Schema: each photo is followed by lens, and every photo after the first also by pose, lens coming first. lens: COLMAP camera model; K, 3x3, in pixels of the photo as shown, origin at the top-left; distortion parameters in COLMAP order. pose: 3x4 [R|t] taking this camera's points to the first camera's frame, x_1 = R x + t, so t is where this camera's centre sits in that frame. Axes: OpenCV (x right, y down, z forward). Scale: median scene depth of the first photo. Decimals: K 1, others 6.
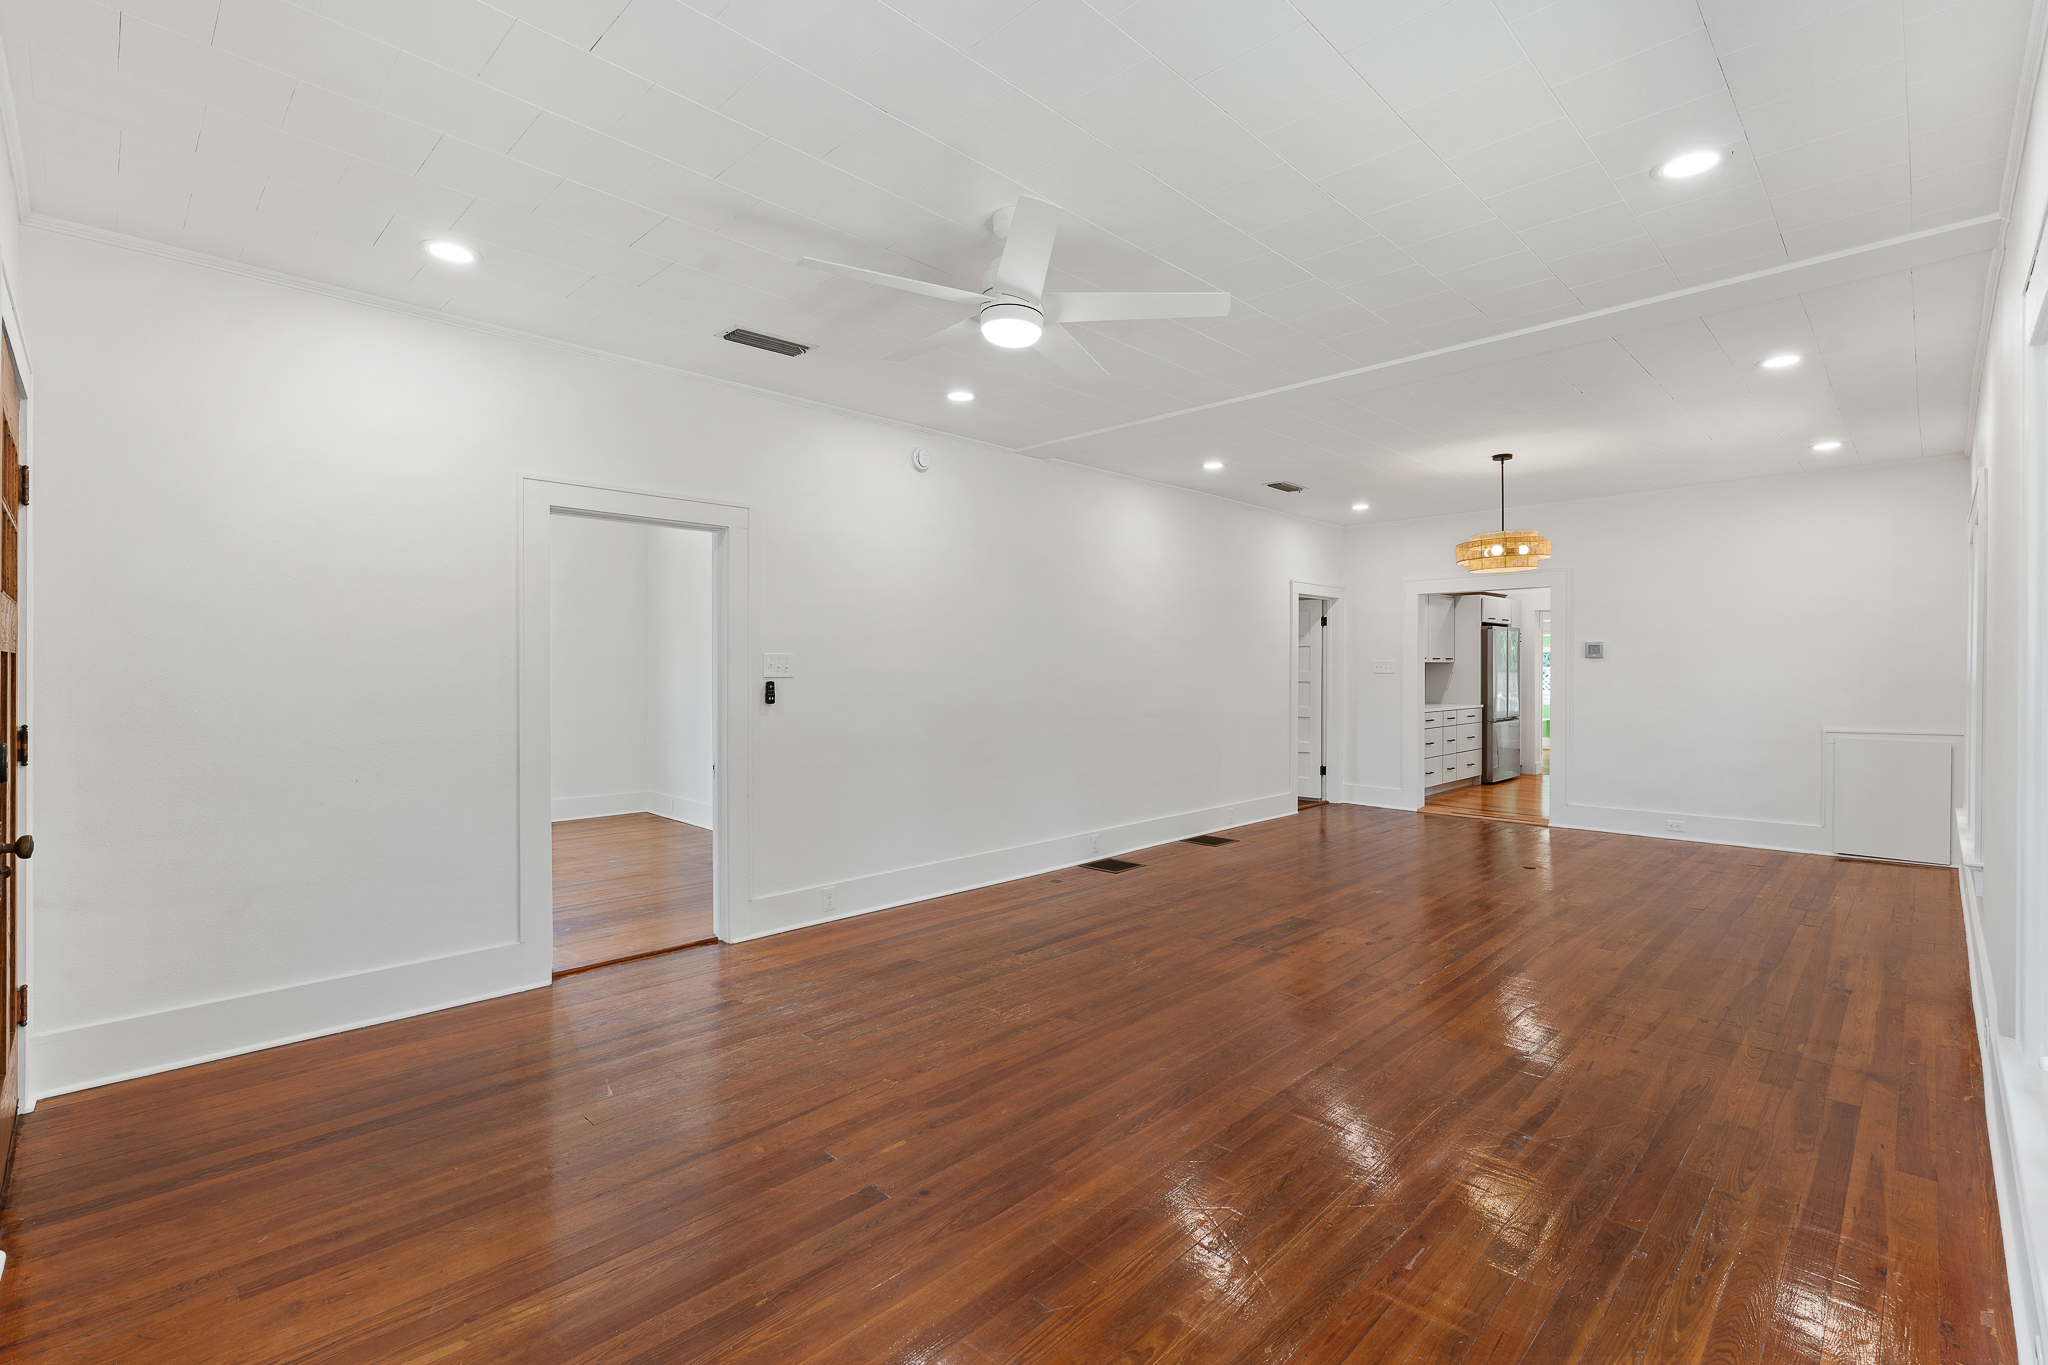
lens RADIAL K [[923.4, 0, 1022.0], [0, 923.4, 674.2], [0, 0, 1]] dist [-0.009881, 0.002738]
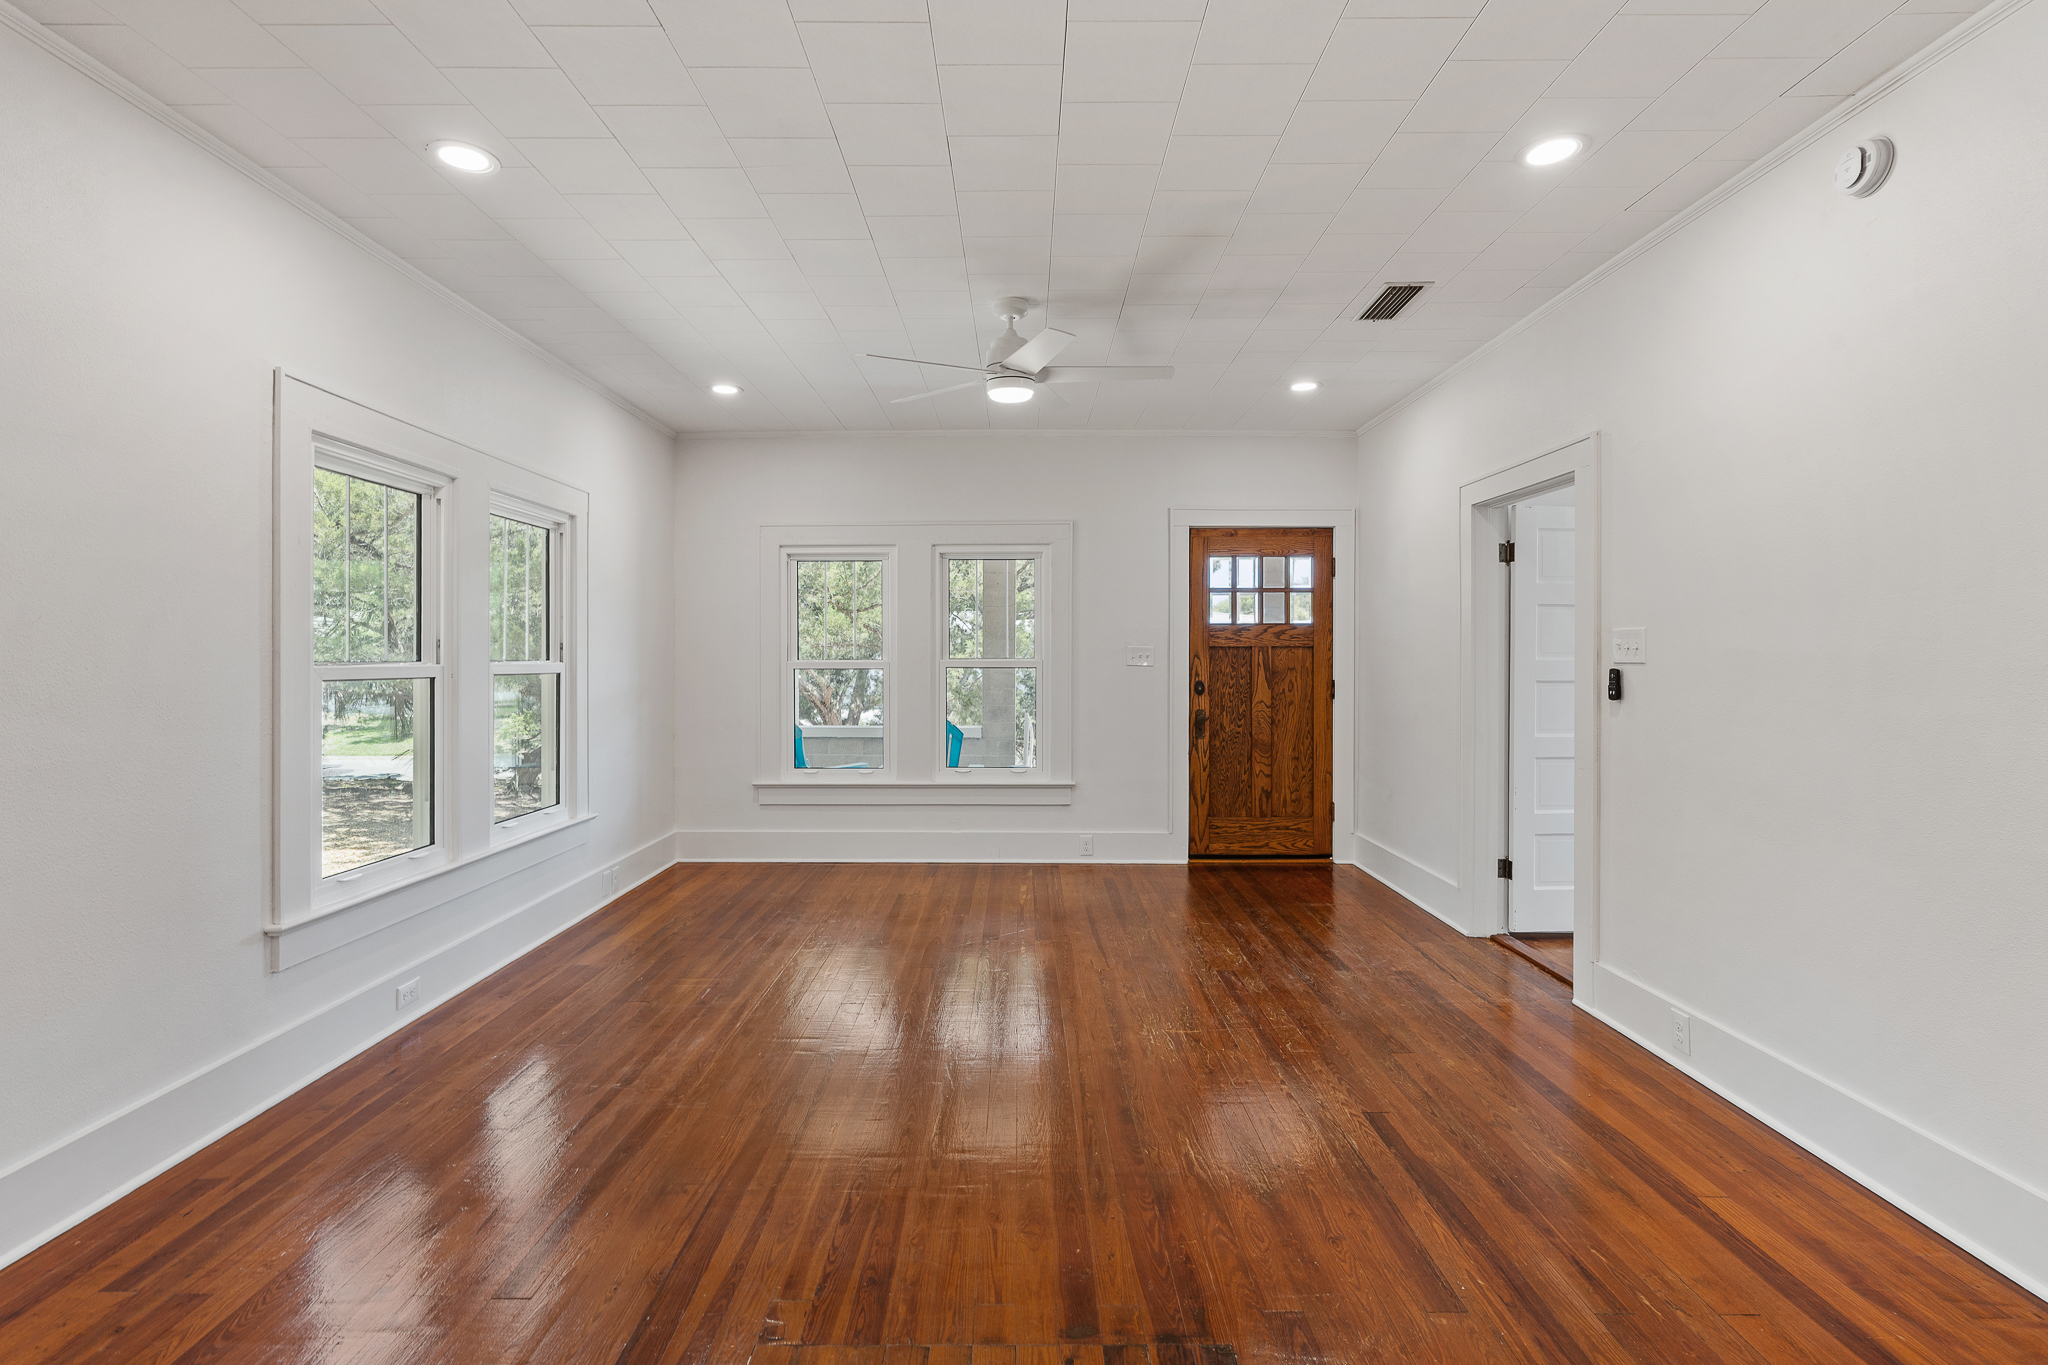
lens RADIAL K [[923.4, 0, 1020.5], [0, 923.4, 667.8], [0, 0, 1]] dist [-0.009881, 0.002738]
pose [[-0.712194, 0.006352, -0.701954, 0.607507], [-0.005631, 0.999875, 0.014761, -0.000389], [0.701960, 0.014465, -0.712069, 1.315280]]
